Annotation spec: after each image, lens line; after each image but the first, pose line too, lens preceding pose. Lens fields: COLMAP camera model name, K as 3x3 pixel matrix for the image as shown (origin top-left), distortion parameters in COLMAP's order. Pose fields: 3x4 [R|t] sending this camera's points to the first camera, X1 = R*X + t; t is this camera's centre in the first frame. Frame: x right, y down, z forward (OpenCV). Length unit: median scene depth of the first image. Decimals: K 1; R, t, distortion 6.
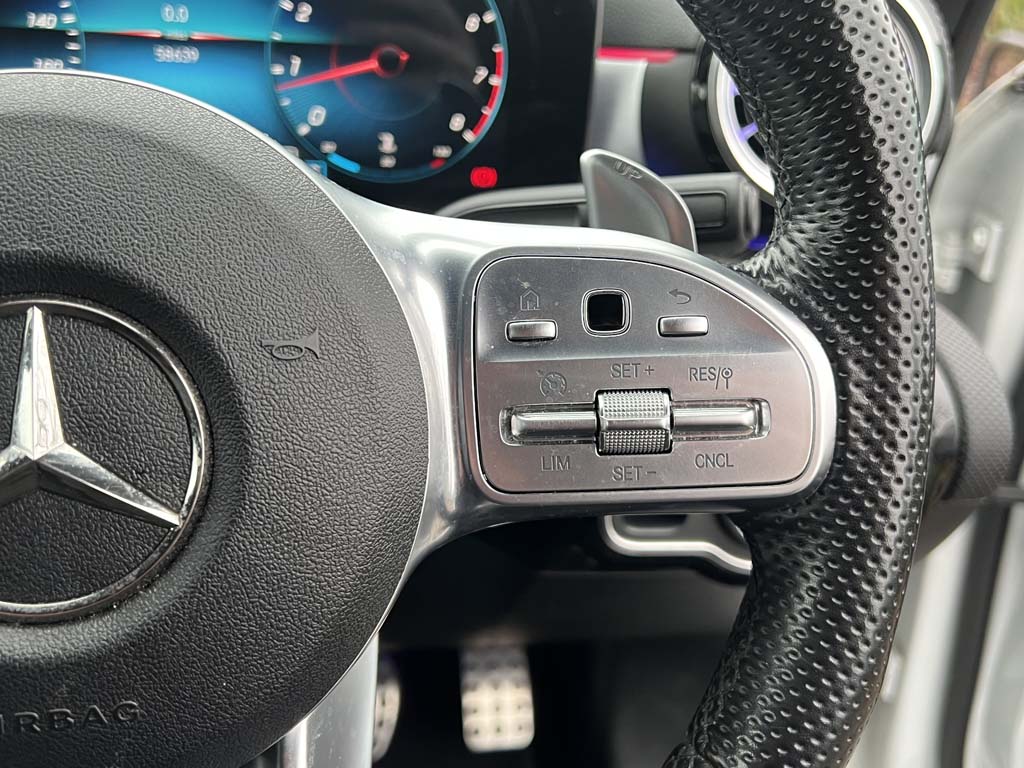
lens RADIAL K [[1059.3, 0, 495.9], [0, 1059.3, 407.2], [0, 0, 1]] dist [0.013914, 0.000000]
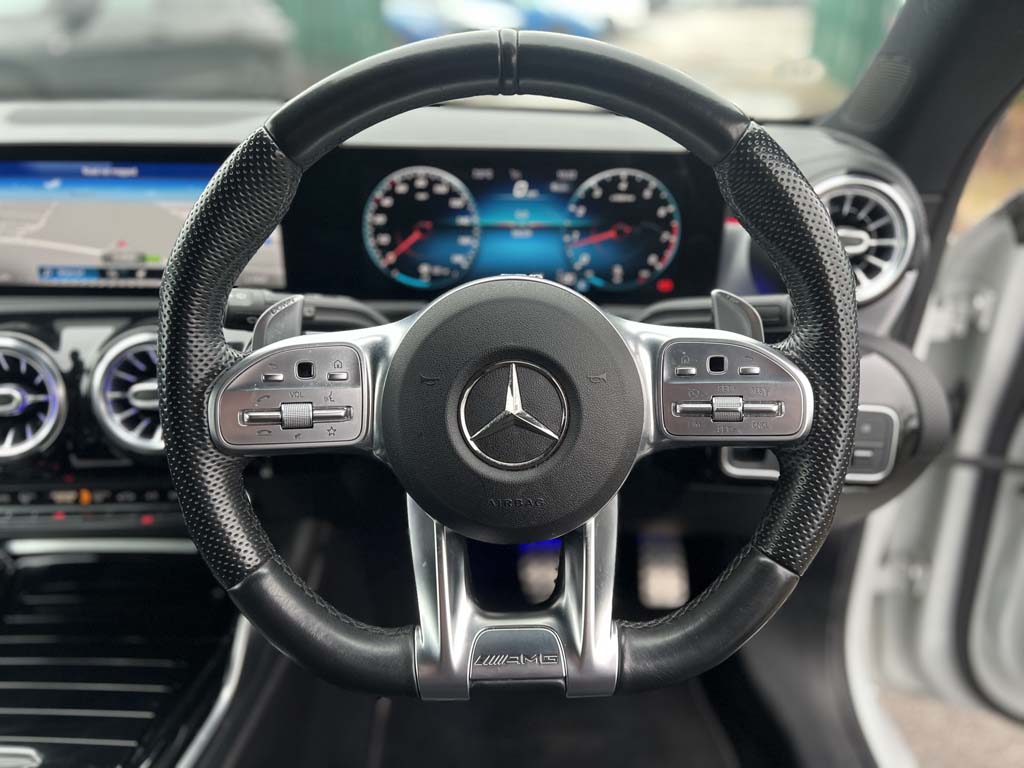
lens RADIAL K [[770.2, 0, 509.7], [0, 770.2, 396.2], [0, 0, 1]] dist [0.039331, -0.009410]
pose [[0.980472, 0.025337, -0.195018, -0.018268], [-0.025840, 0.999666, -0.000033, -0.002187], [0.194952, 0.005072, 0.980800, -0.874487]]
